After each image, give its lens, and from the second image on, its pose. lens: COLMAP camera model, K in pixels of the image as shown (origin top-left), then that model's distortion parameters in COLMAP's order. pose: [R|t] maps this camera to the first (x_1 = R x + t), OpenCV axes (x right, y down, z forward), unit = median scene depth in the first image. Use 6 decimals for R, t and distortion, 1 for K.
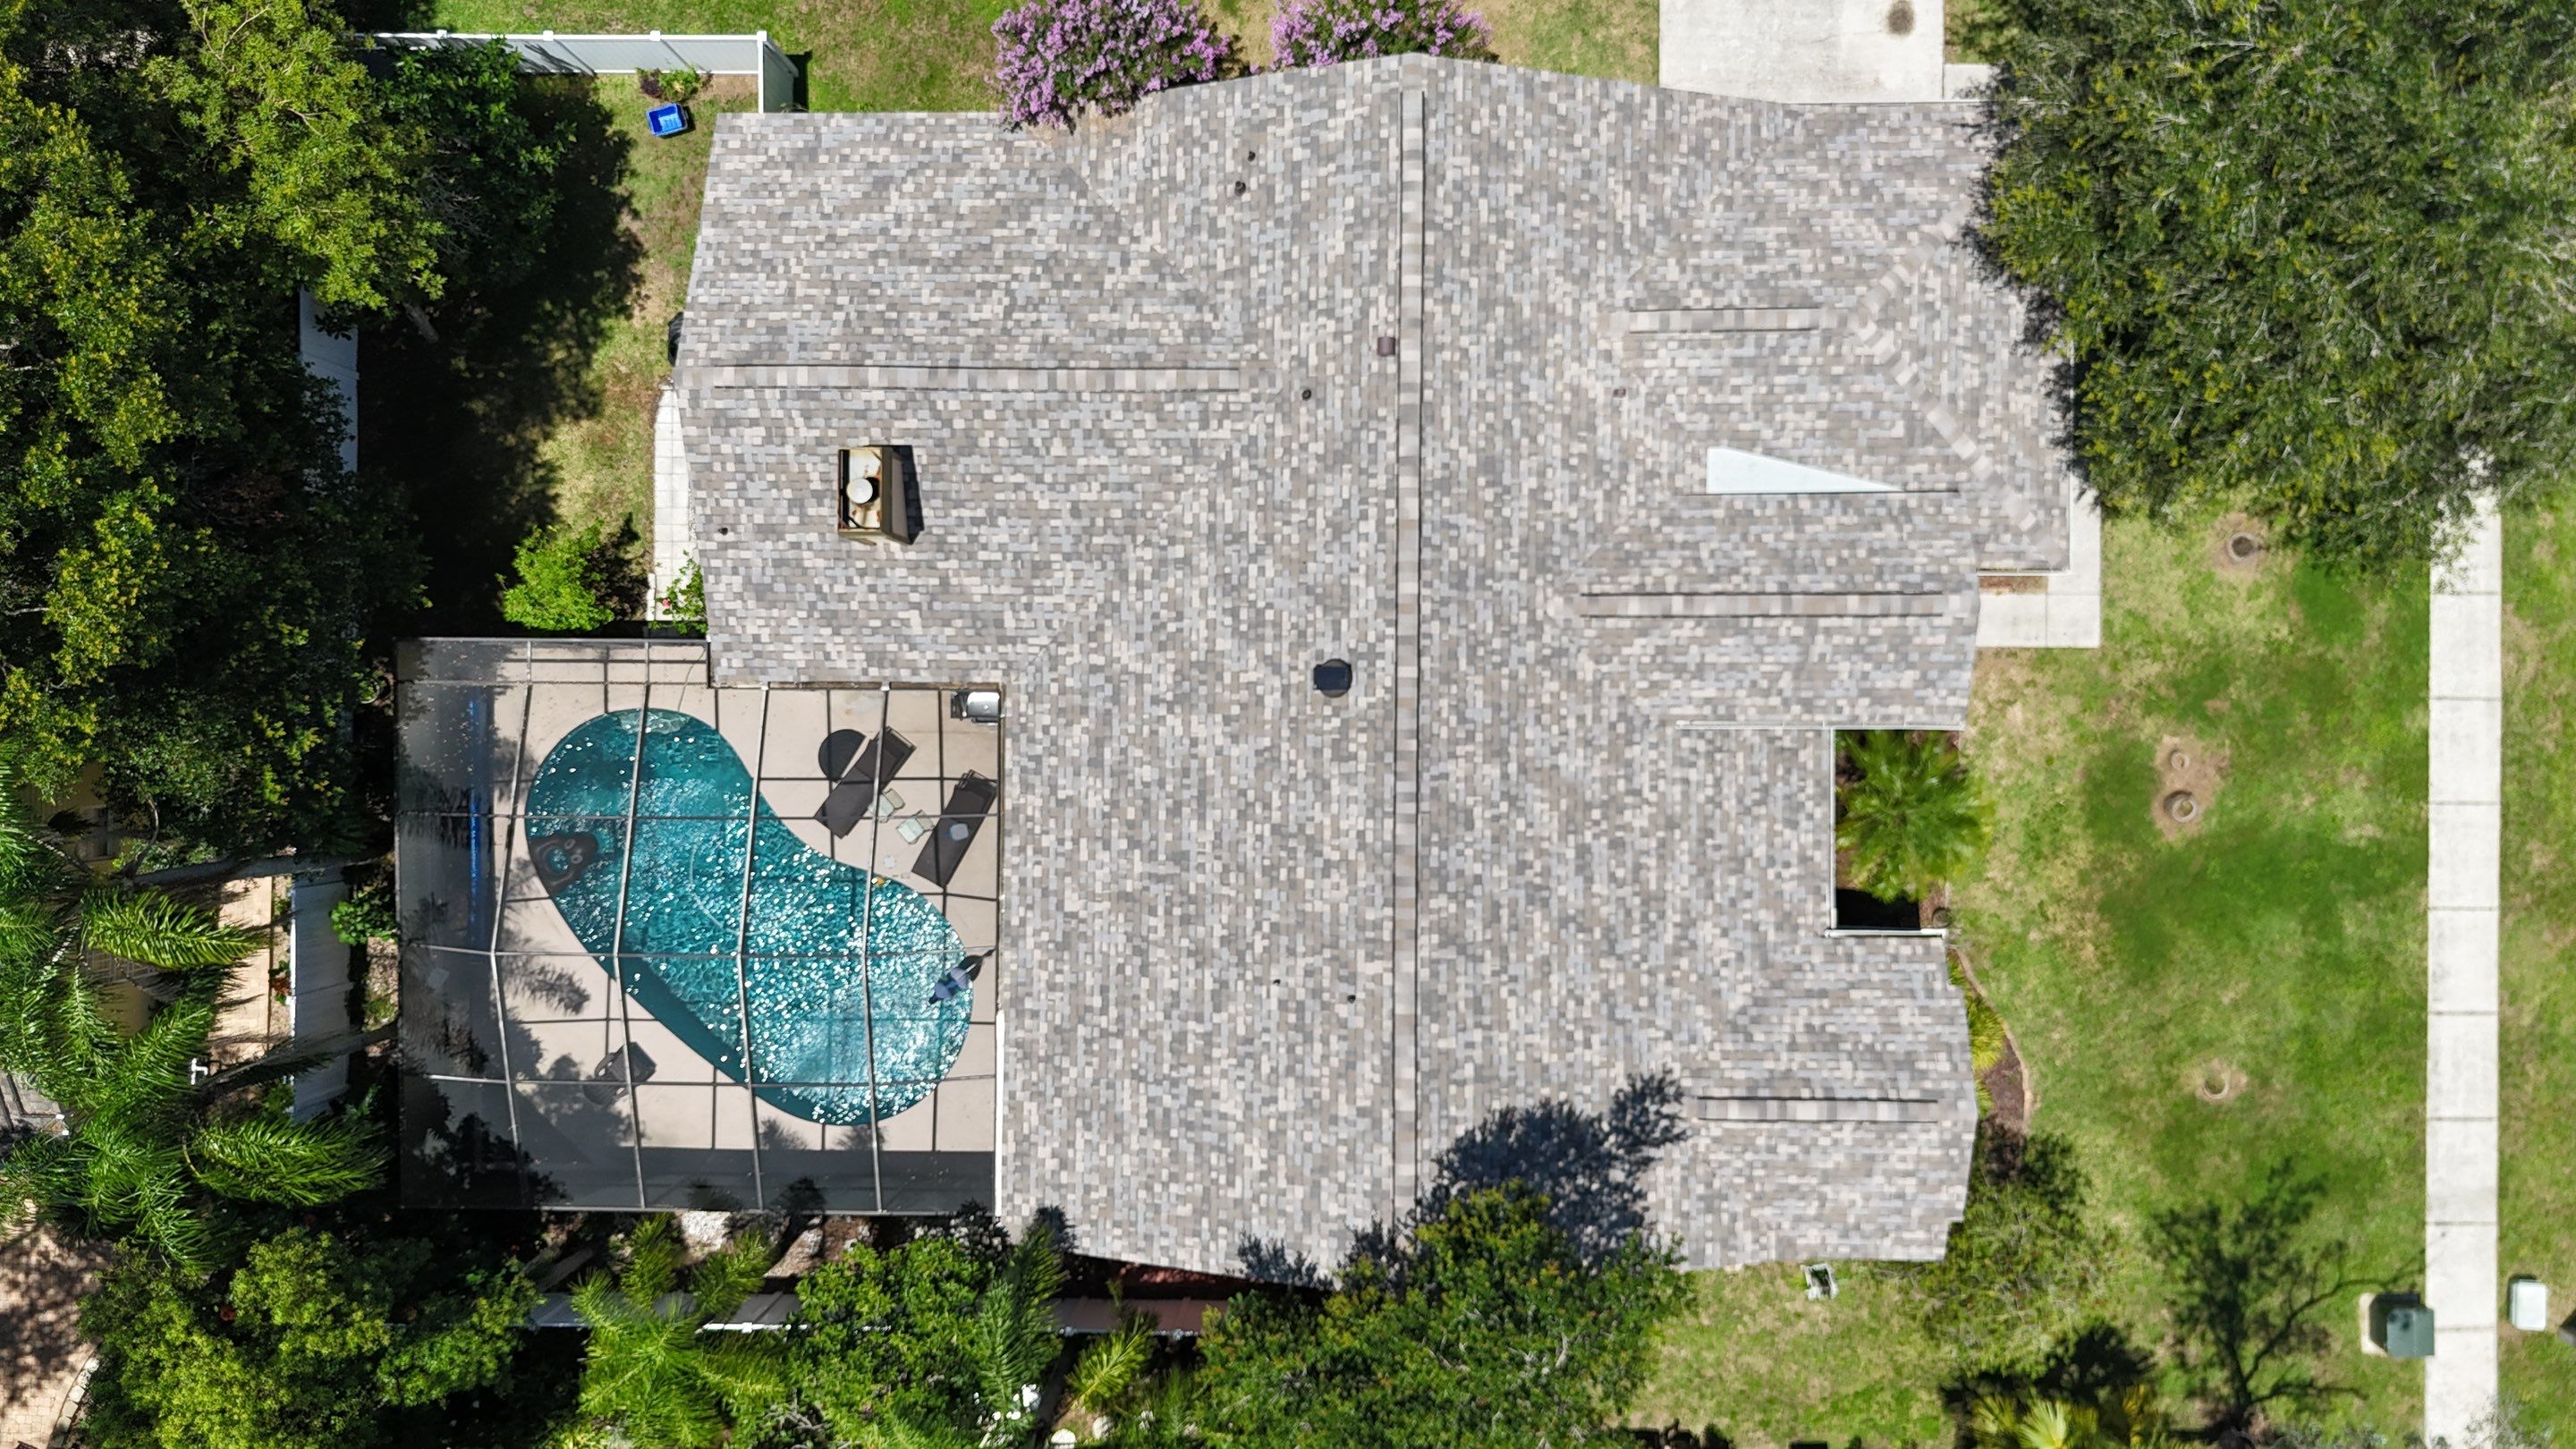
lens RADIAL K [[1879.6, 0, 1291.4], [0, 1879.6, 710.0], [0, 0, 1]] dist [0.122879, -0.144907]
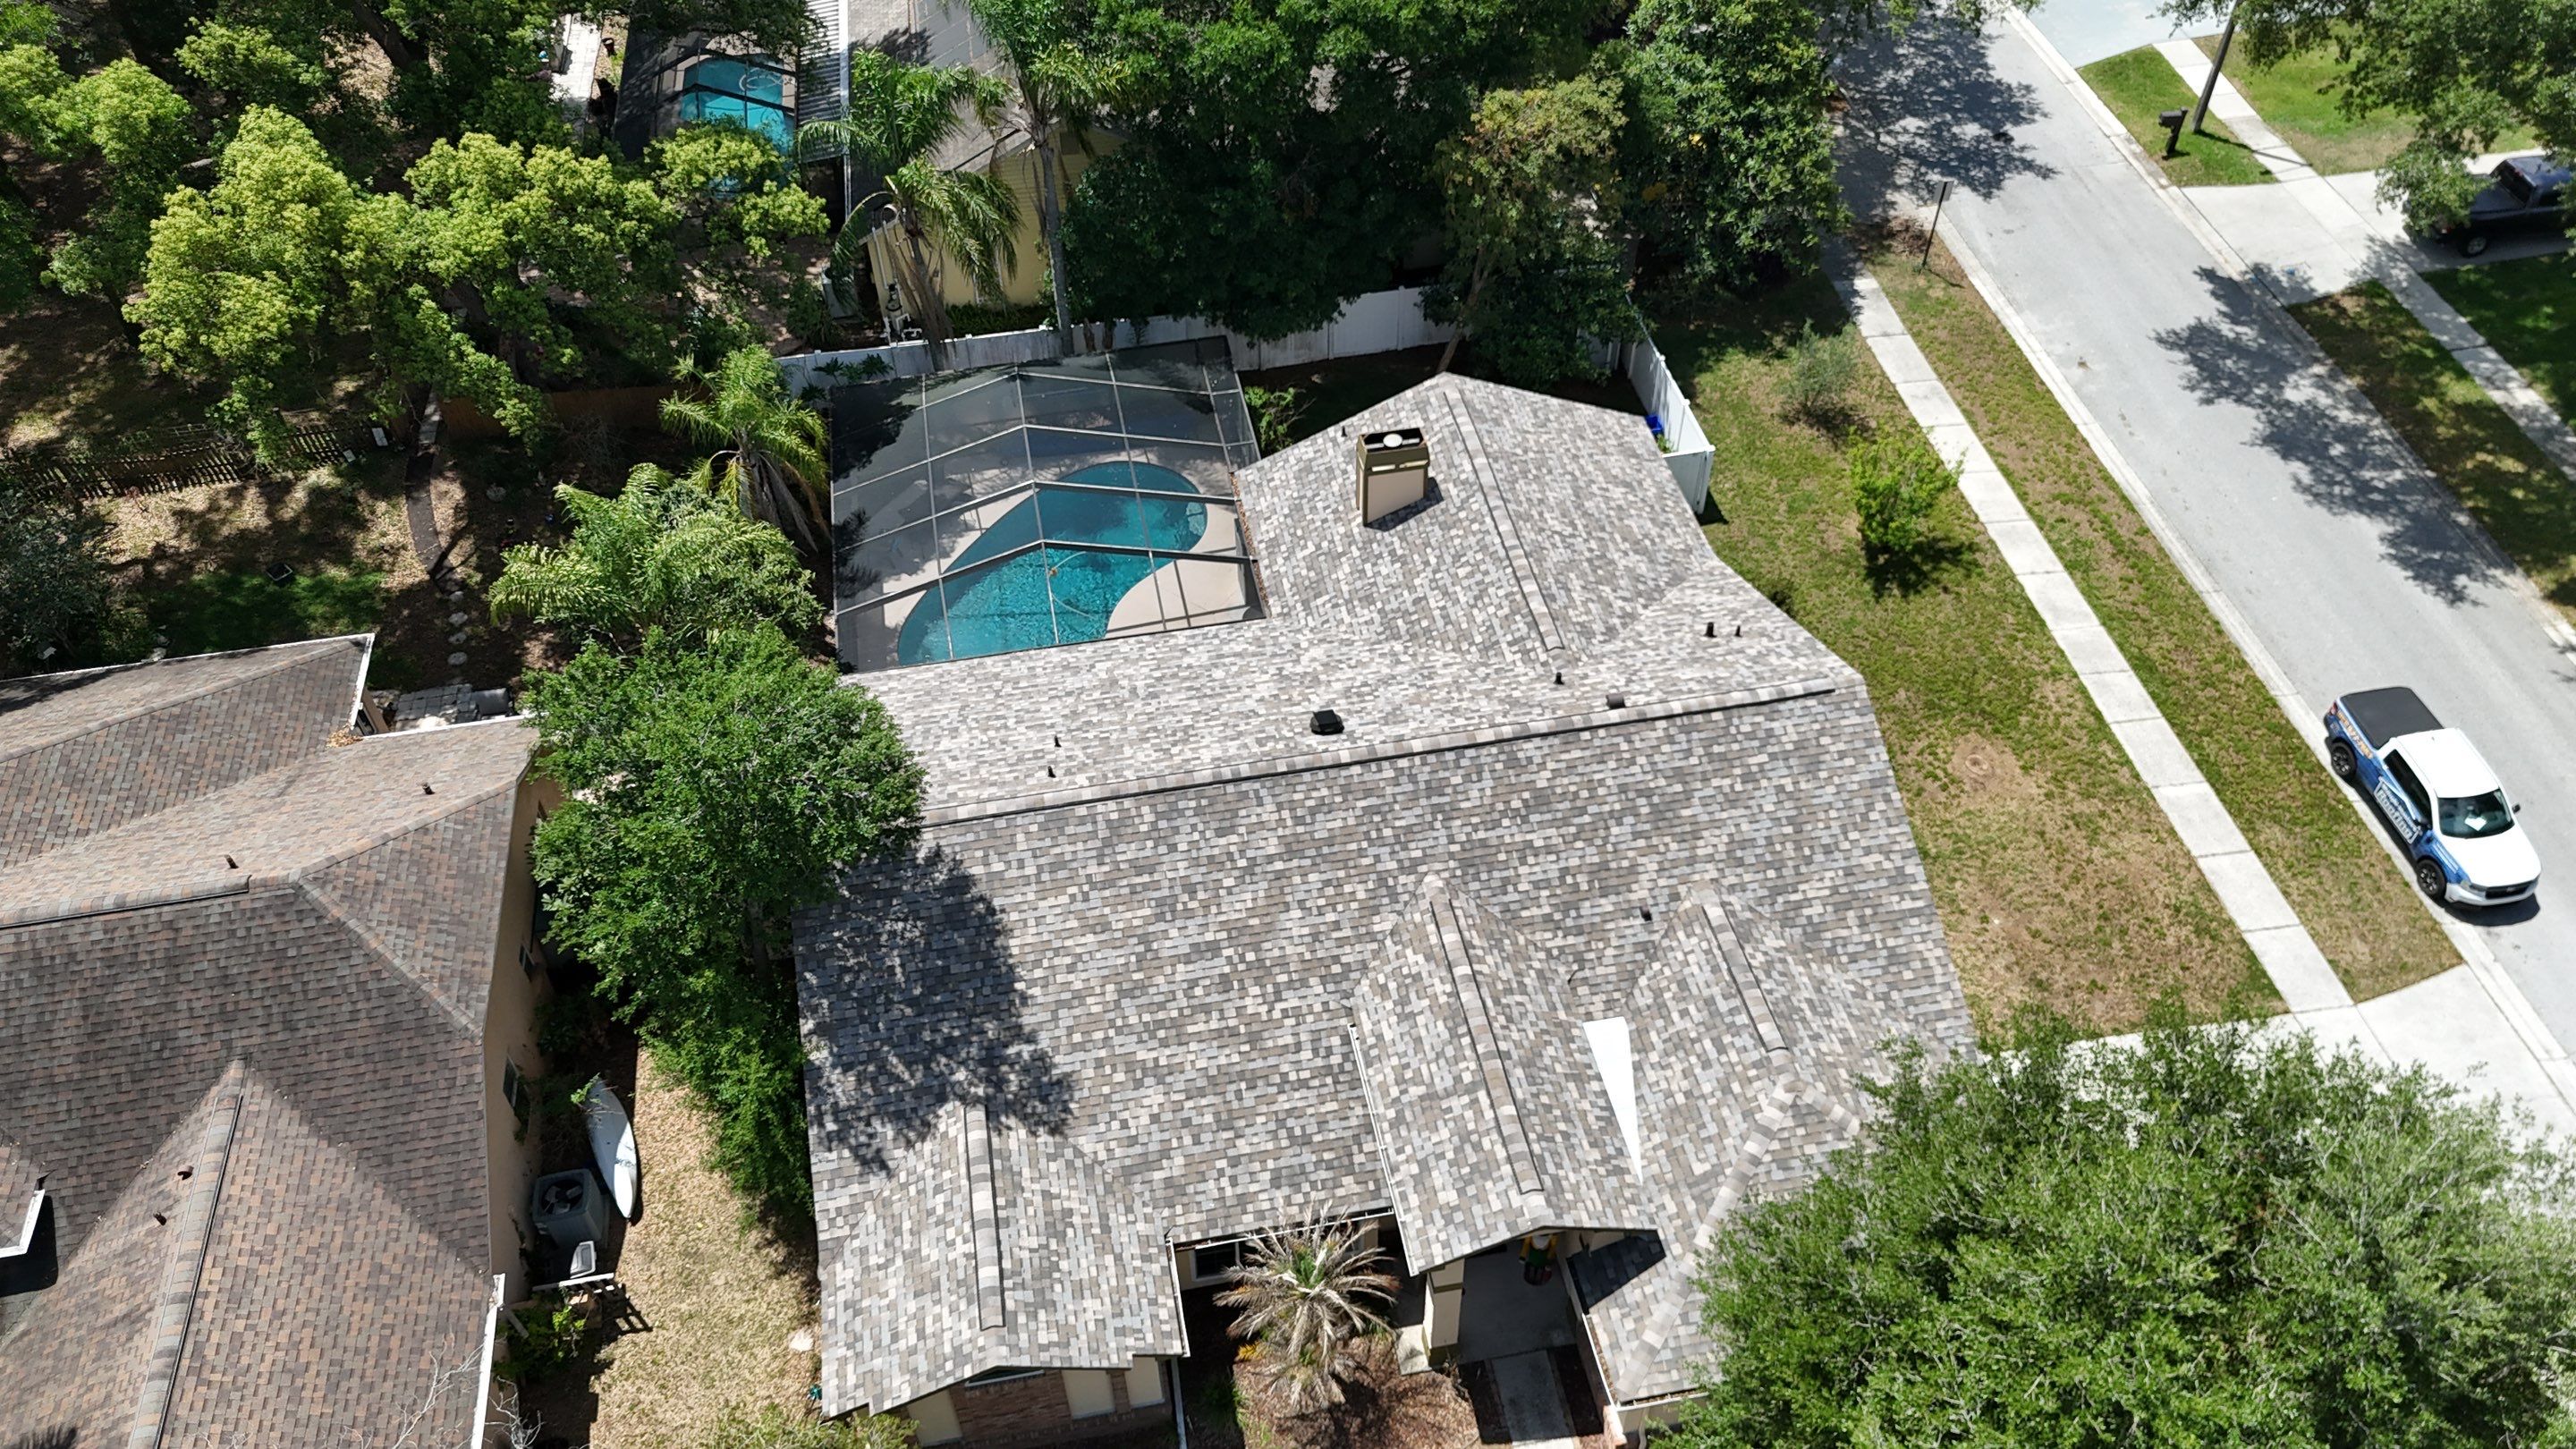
lens RADIAL K [[1879.6, 0, 1291.4], [0, 1879.6, 710.0], [0, 0, 1]] dist [0.122879, -0.144907]
pose [[0.187792, 0.726731, -0.660754, 0.756879], [-0.982033, 0.151658, -0.112302, 0.129536], [0.018595, 0.669971, 0.742154, 0.133160]]
